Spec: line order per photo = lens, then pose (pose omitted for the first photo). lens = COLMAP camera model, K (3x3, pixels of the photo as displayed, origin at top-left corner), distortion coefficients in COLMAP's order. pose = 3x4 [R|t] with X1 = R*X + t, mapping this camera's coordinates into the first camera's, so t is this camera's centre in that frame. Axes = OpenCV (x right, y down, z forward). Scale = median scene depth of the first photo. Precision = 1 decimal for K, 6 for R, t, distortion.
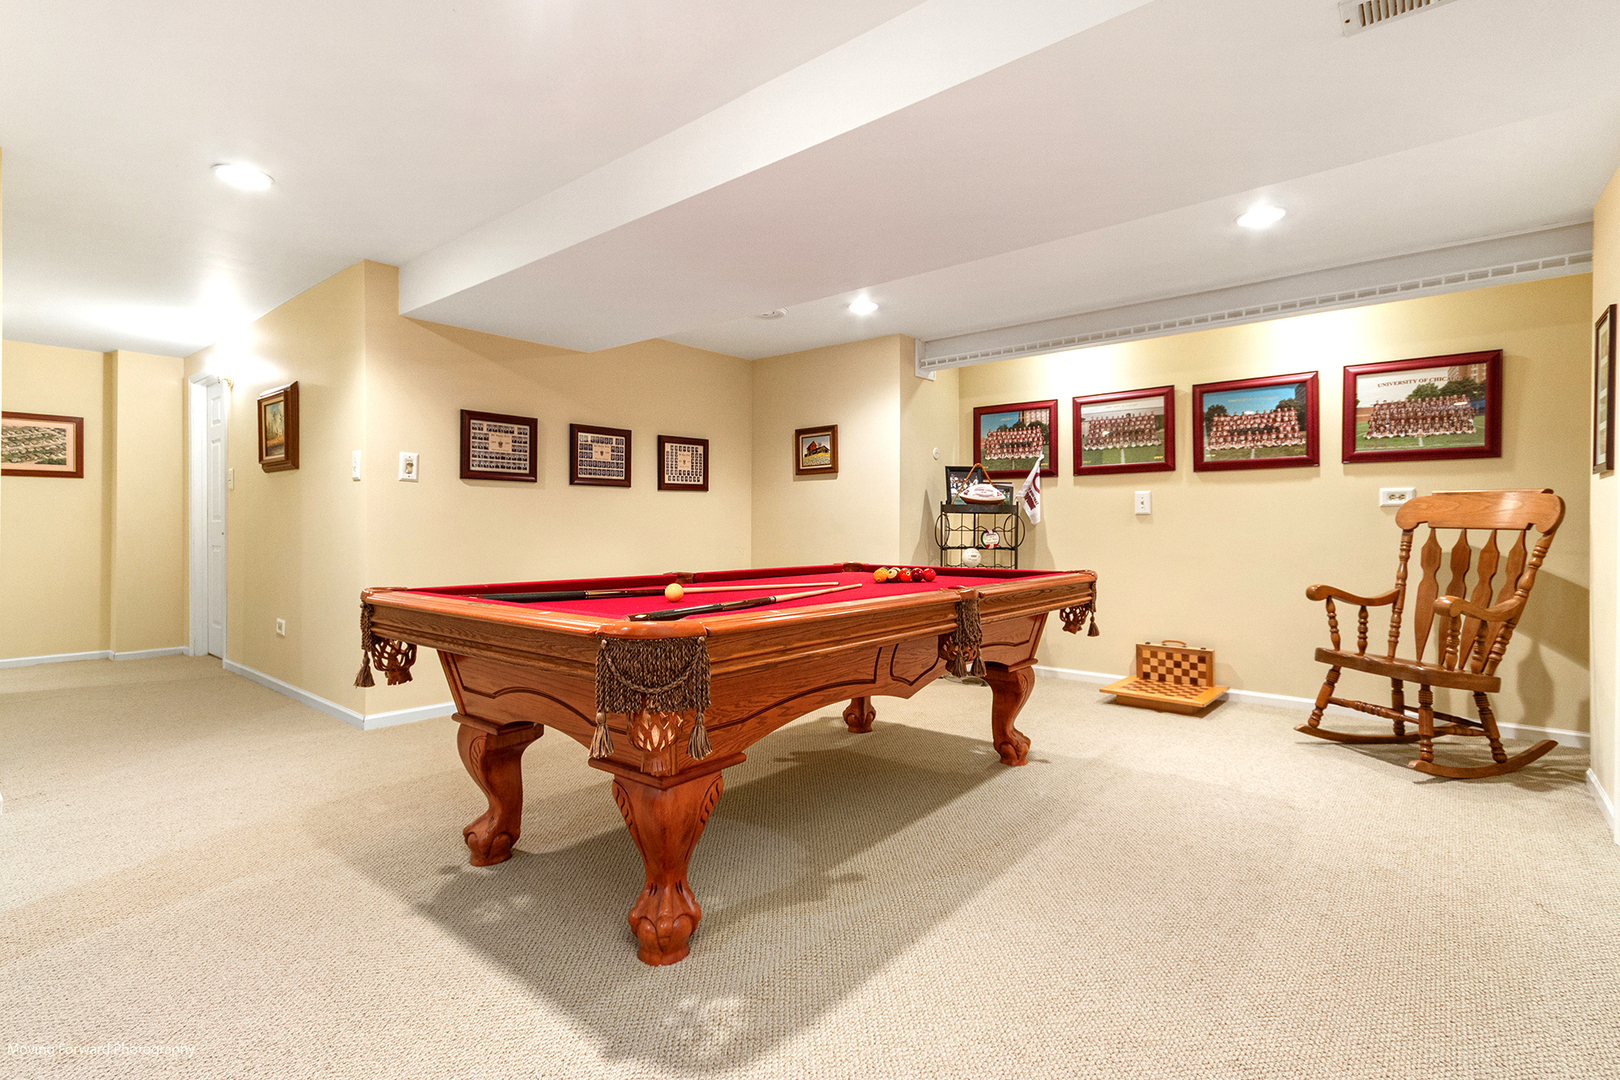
lens RADIAL K [[742.1, 0, 772.9], [0, 742.1, 529.8], [0, 0, 1]] dist [0.007160, -0.004095]
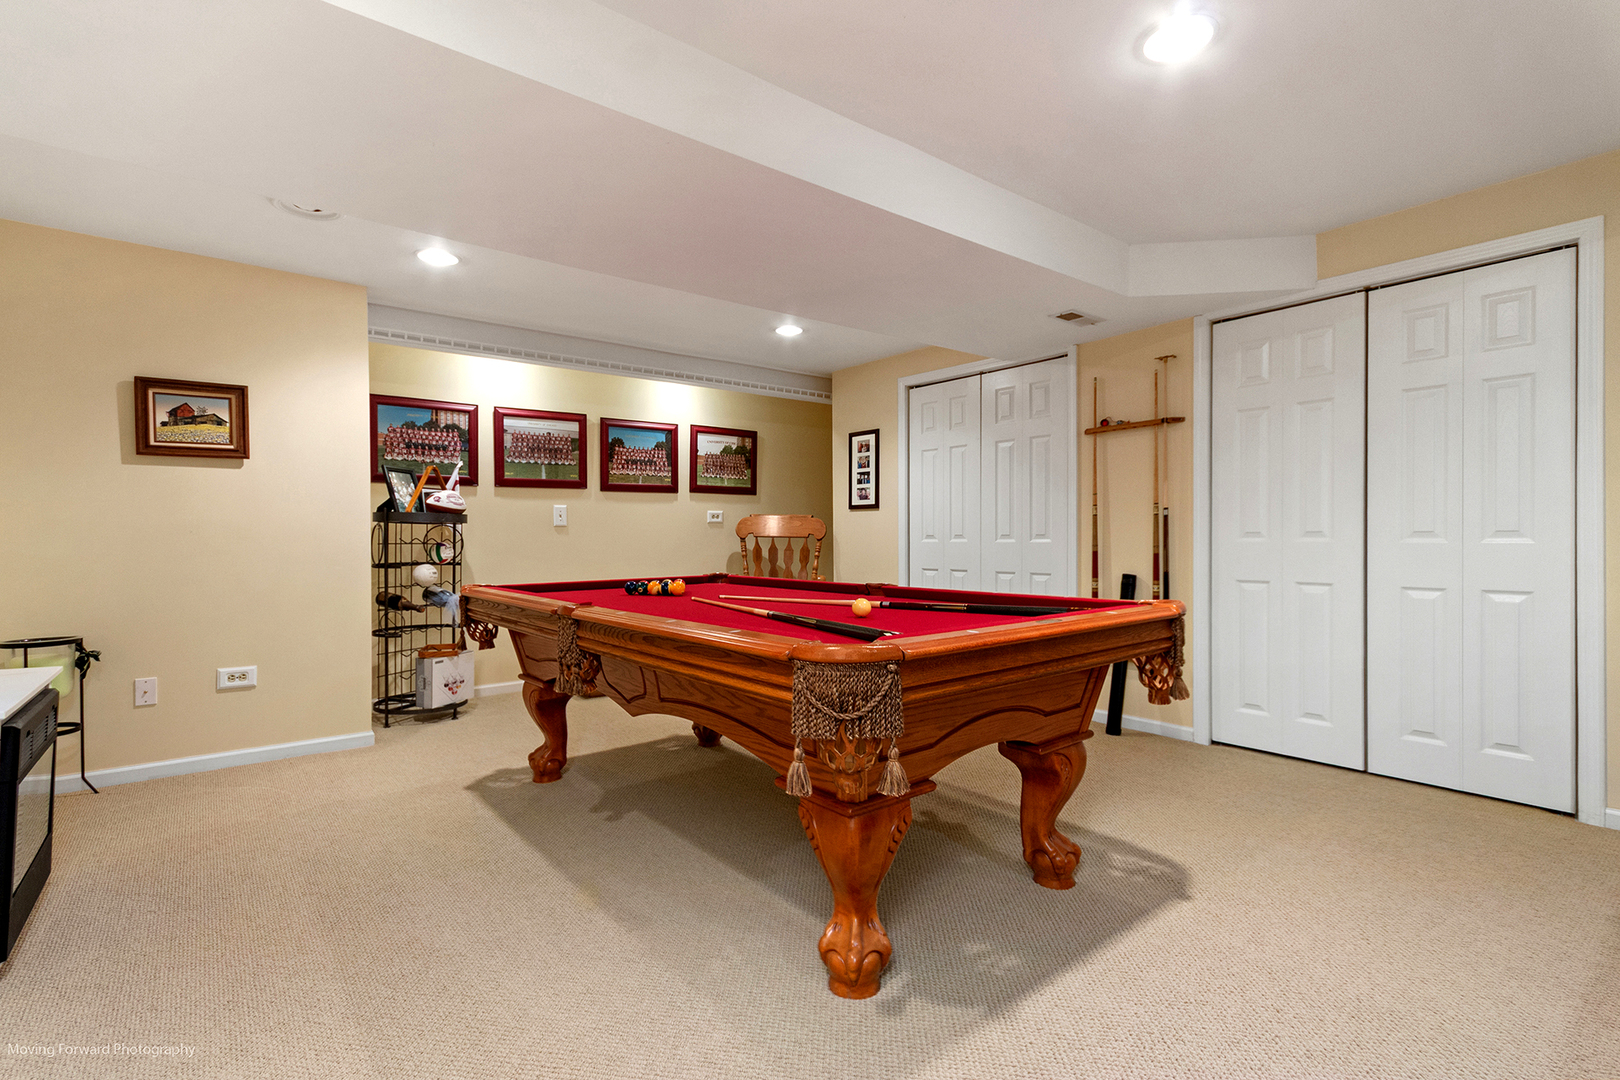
lens RADIAL K [[742.1, 0, 827.0], [0, 742.1, 544.7], [0, 0, 1]] dist [0.007160, -0.004095]
pose [[0.190446, -0.016493, 0.981559, -0.510673], [0.011000, 0.999832, 0.014666, -0.005237], [-0.981636, 0.008004, 0.190596, 0.404224]]
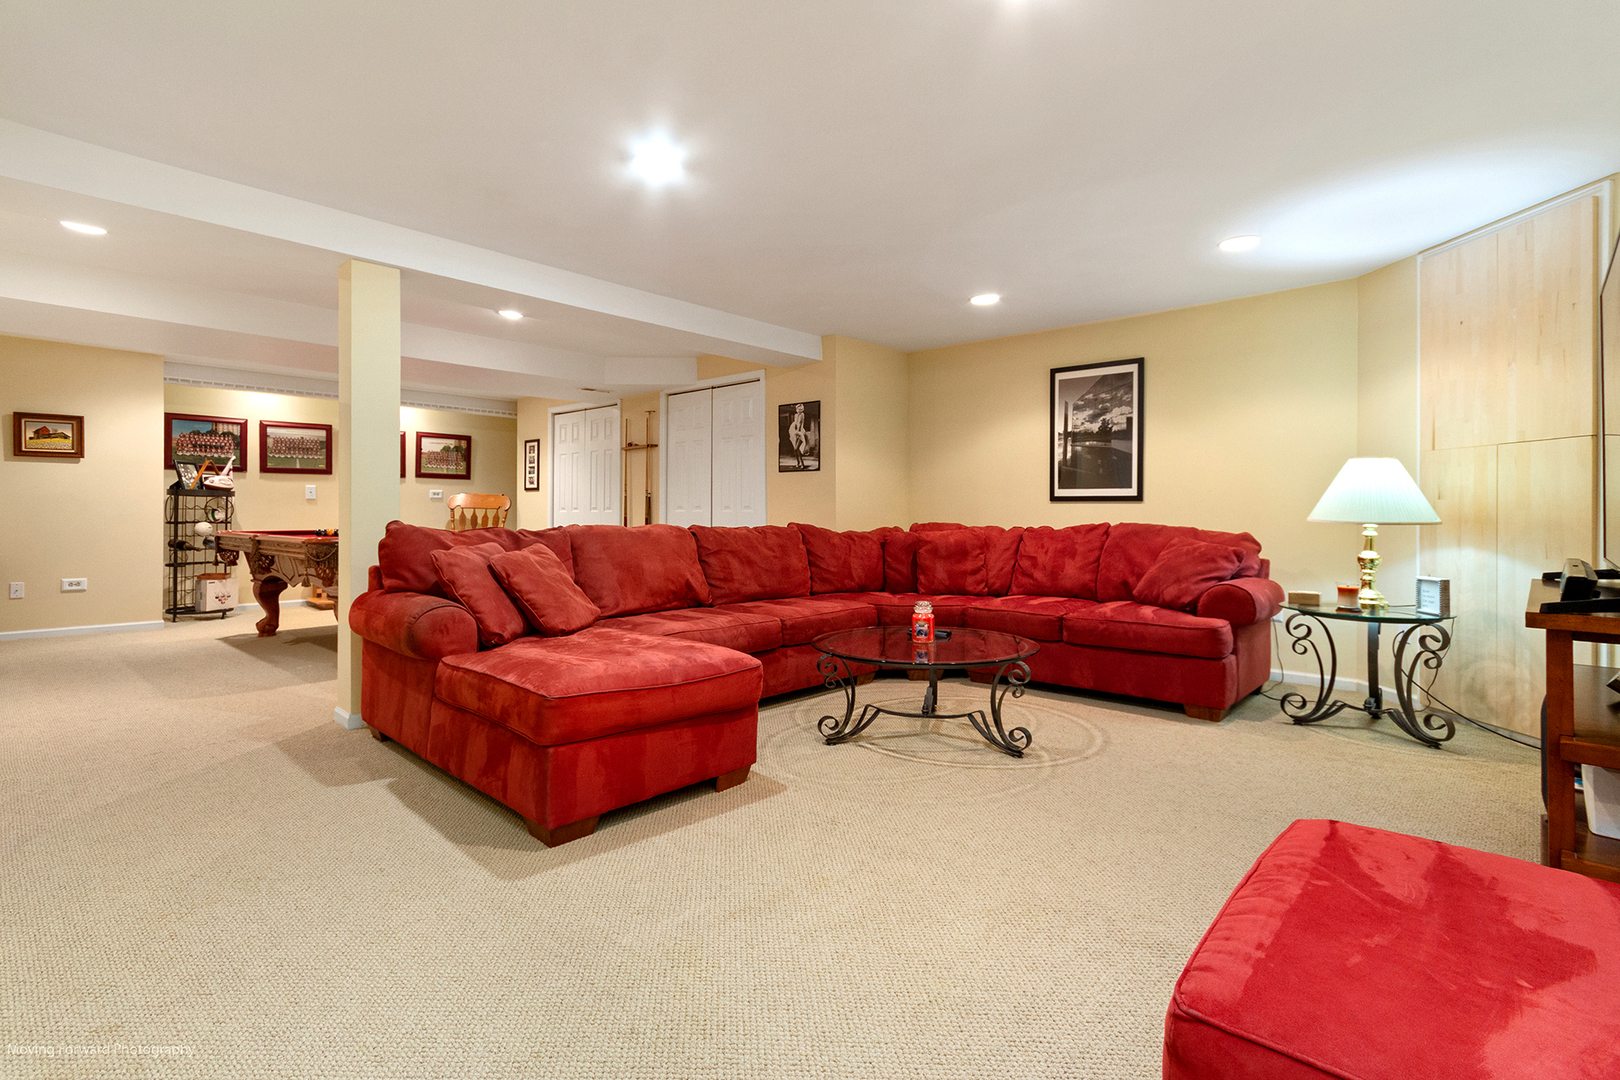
lens RADIAL K [[742.1, 0, 824.6], [0, 742.1, 516.9], [0, 0, 1]] dist [0.007160, -0.004095]
pose [[0.036307, -0.007109, 0.999315, -1.116535], [0.002541, 0.999972, 0.007021, 0.009368], [-0.999337, 0.002285, 0.036324, -0.200974]]
